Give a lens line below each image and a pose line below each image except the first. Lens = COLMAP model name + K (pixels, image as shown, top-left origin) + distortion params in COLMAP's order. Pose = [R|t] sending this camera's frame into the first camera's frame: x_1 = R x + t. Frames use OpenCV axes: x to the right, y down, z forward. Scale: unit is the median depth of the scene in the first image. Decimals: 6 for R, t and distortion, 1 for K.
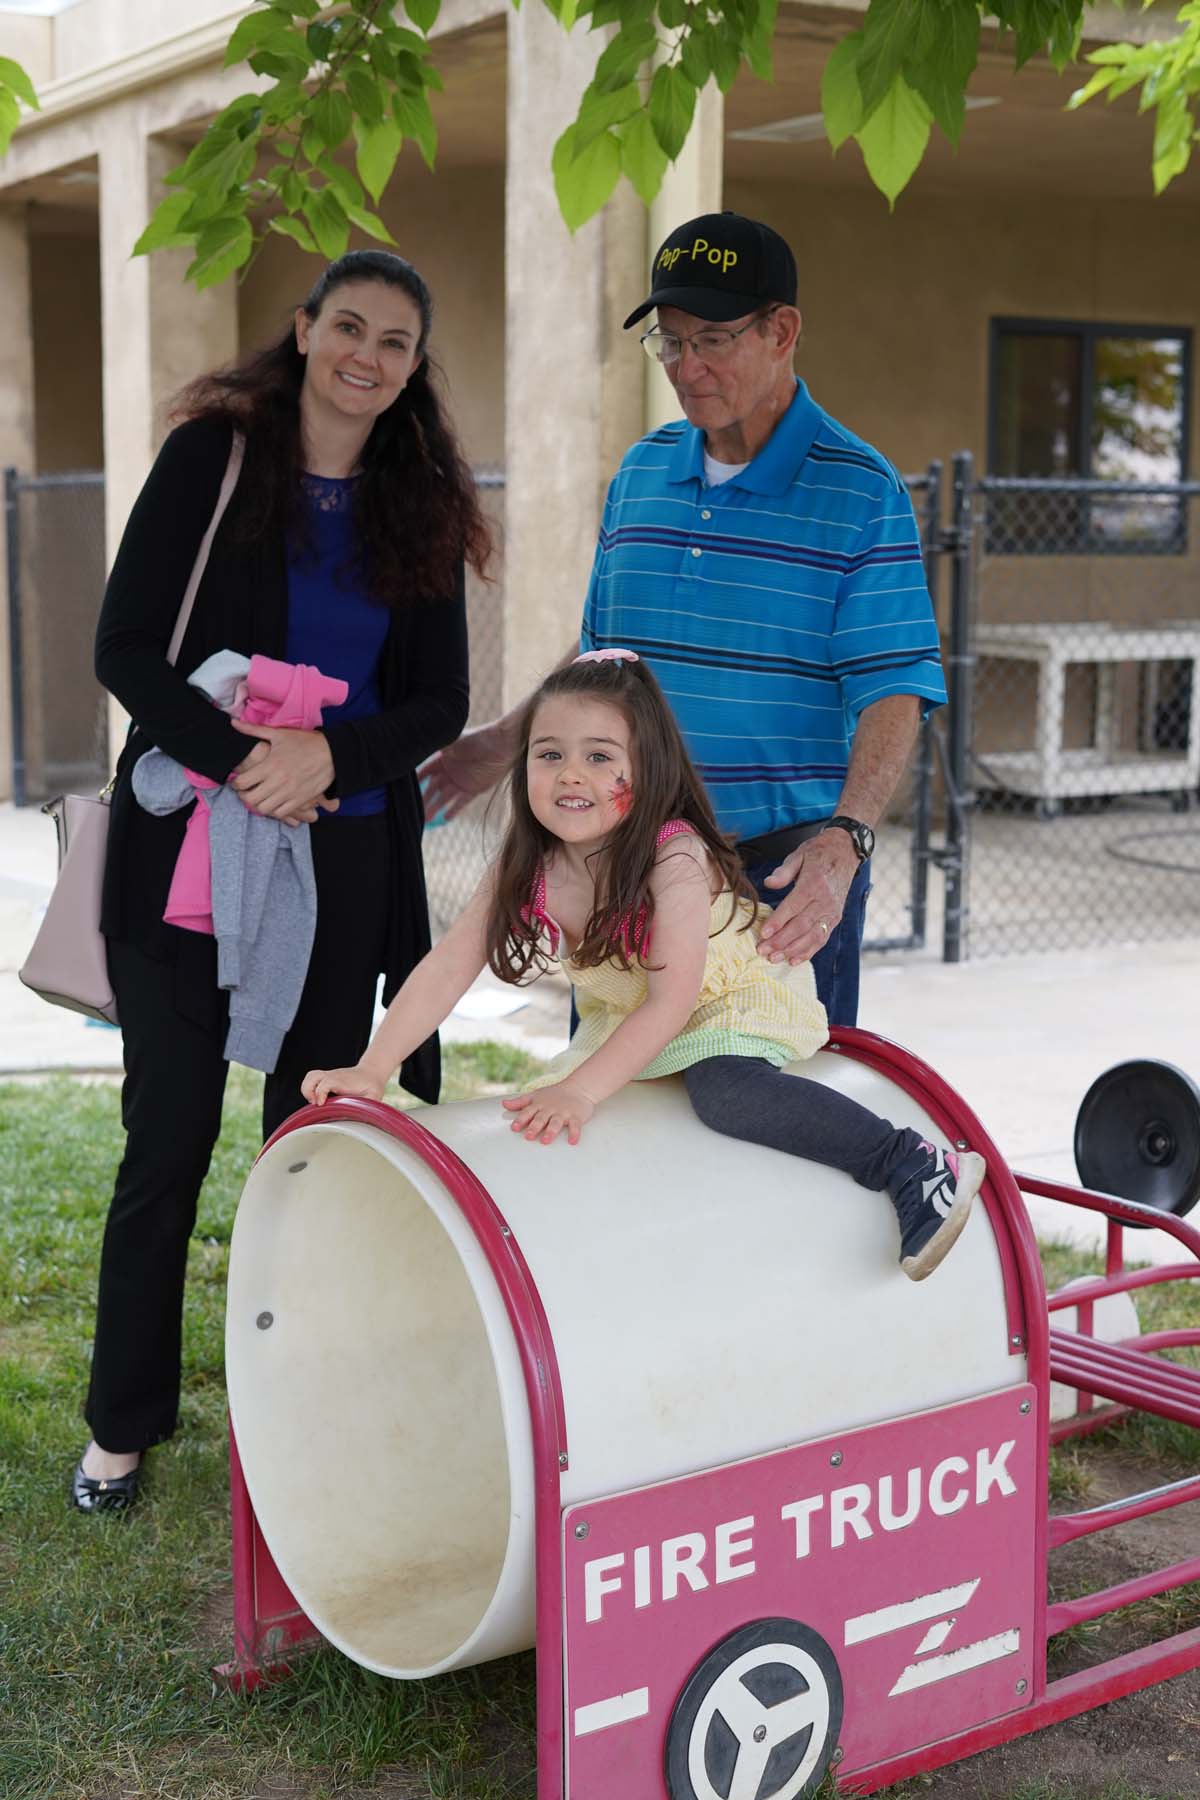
lens RADIAL K [[2564.5, 0, 600.0], [0, 2564.5, 900.0], [0, 0, 1]] dist [-0.000251, 0.034522]
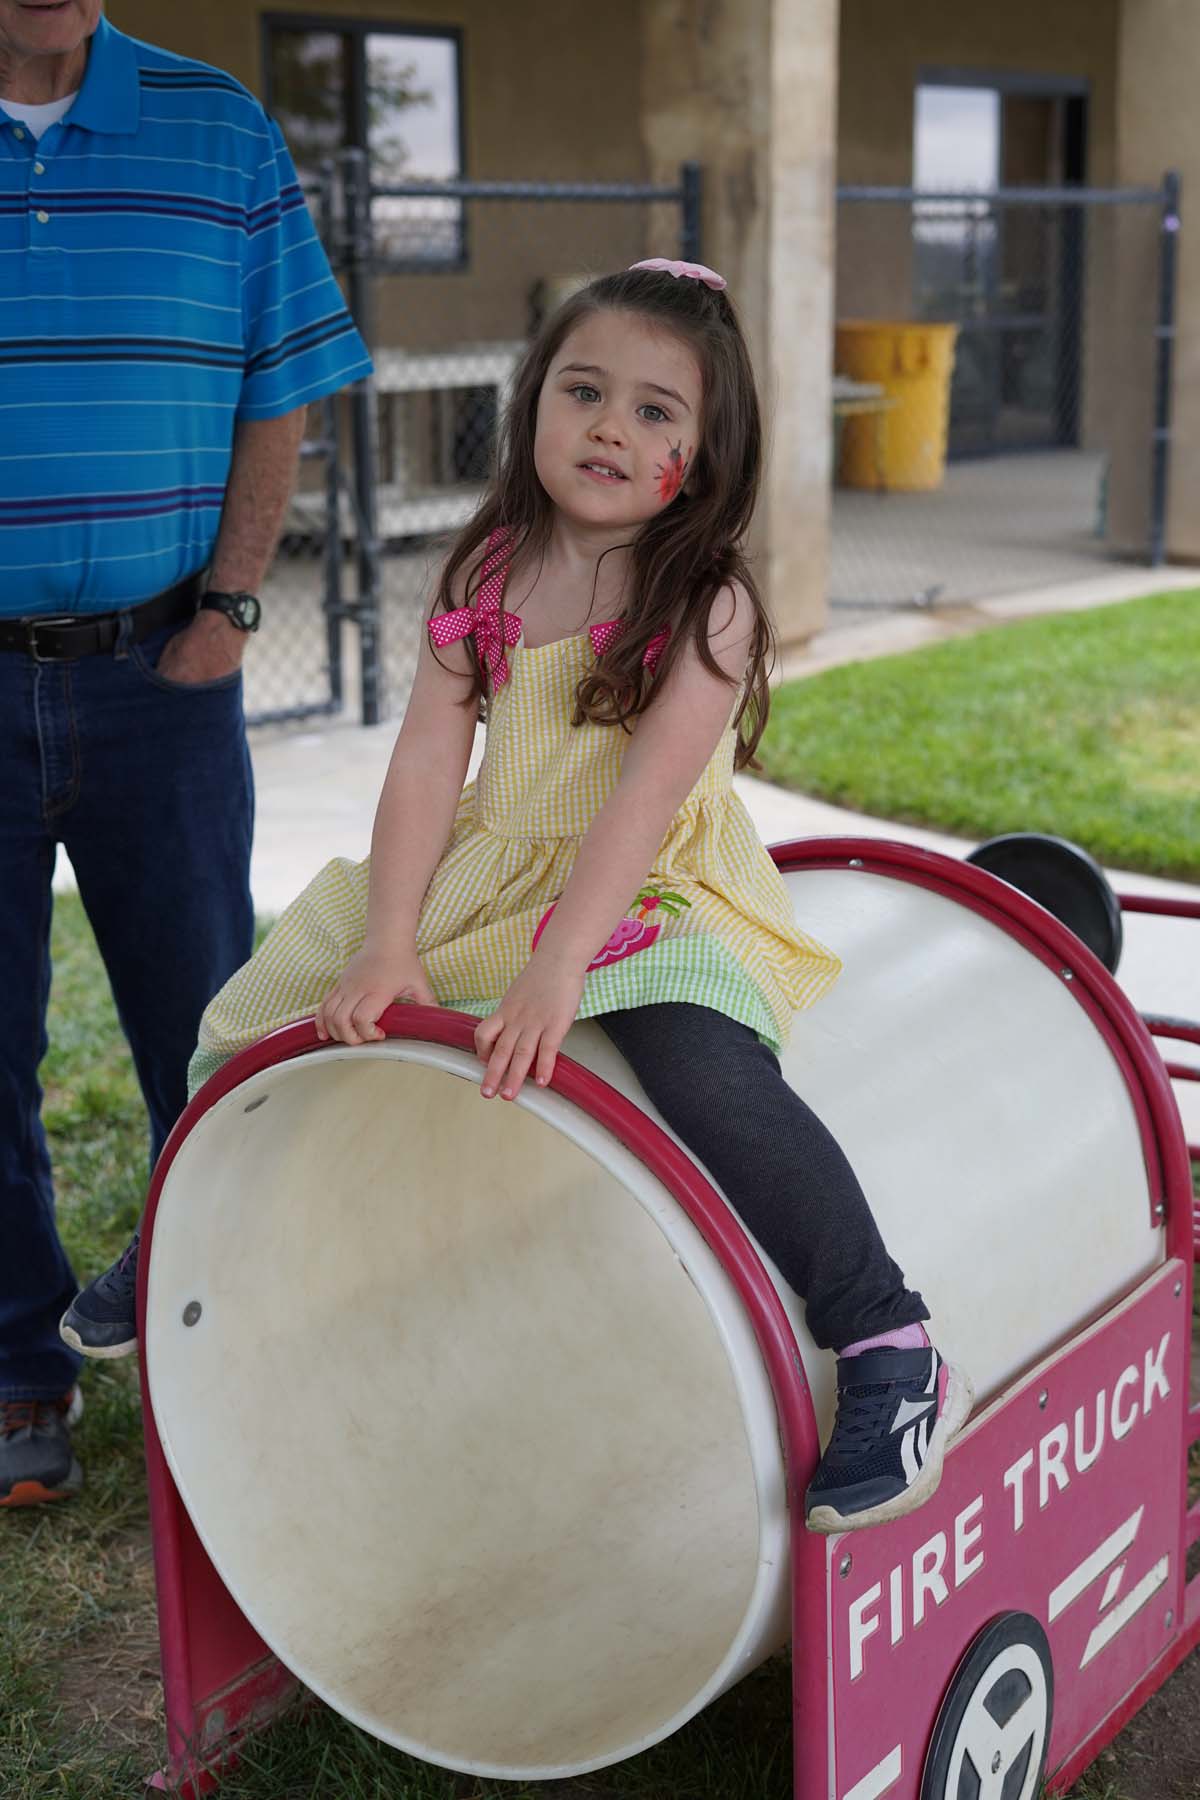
lens RADIAL K [[2610.6, 0, 600.0], [0, 2610.6, 900.0], [0, 0, 1]] dist [-0.011723, 0.016983]
pose [[0.944931, -0.096529, 0.312712, -0.251284], [0.066066, 0.992103, 0.106612, -0.023707], [-0.320533, -0.080082, 0.943846, 0.290636]]
